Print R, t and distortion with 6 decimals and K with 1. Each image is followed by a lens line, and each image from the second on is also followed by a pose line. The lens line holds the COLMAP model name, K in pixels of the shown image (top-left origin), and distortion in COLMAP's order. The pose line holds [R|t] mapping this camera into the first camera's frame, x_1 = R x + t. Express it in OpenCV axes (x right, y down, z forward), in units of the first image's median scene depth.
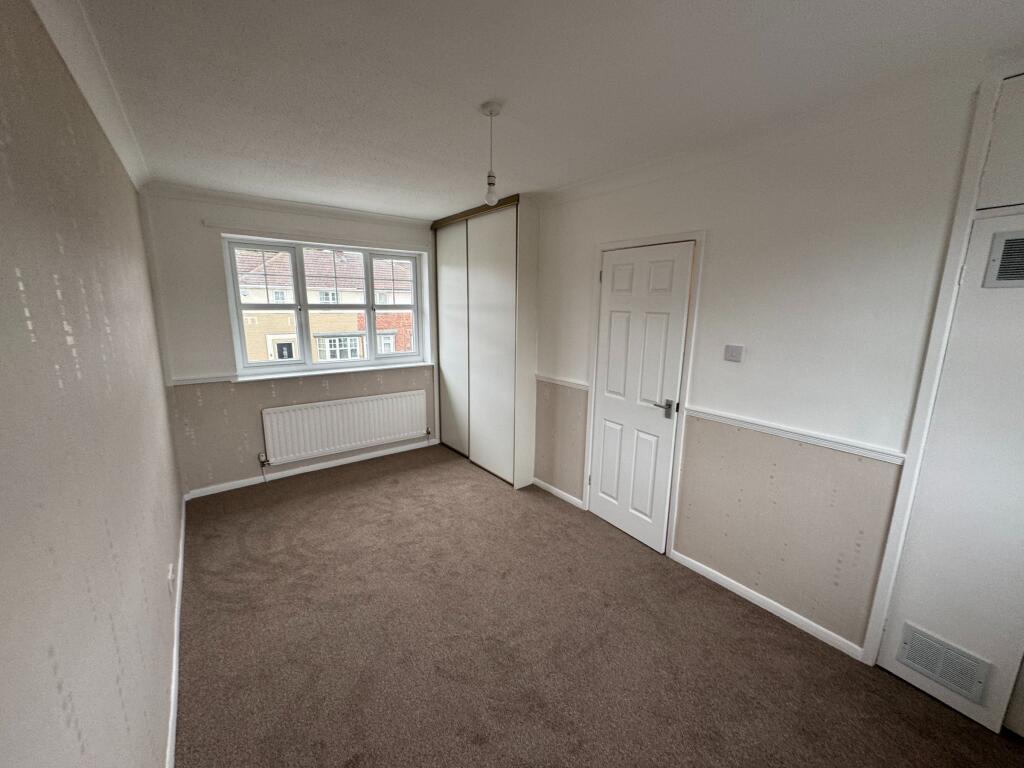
lens RADIAL K [[407.8, 0, 512.0], [0, 407.8, 384.0], [0, 0, 1]] dist [0.002860, 0.000339]
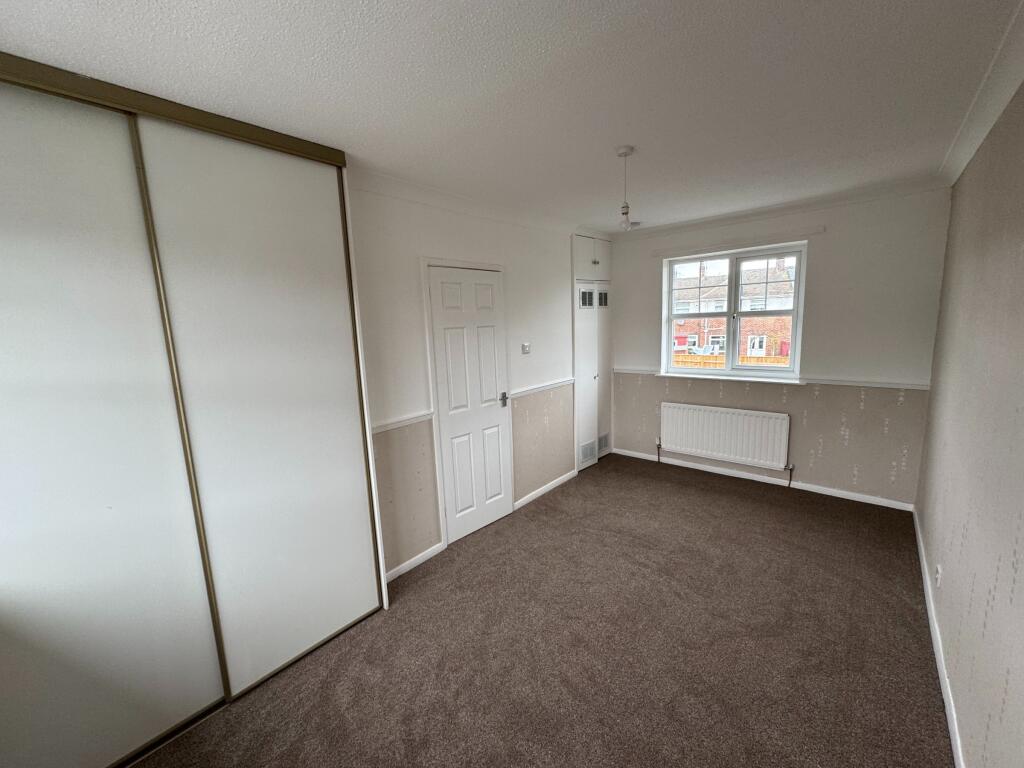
lens RADIAL K [[407.8, 0, 512.0], [0, 407.8, 384.0], [0, 0, 1]] dist [0.002860, 0.000339]
pose [[-0.196047, -0.156235, 0.968068, -0.804172], [0.228899, 0.952661, 0.200104, -0.221882], [-0.953504, 0.260820, -0.151004, 1.084809]]
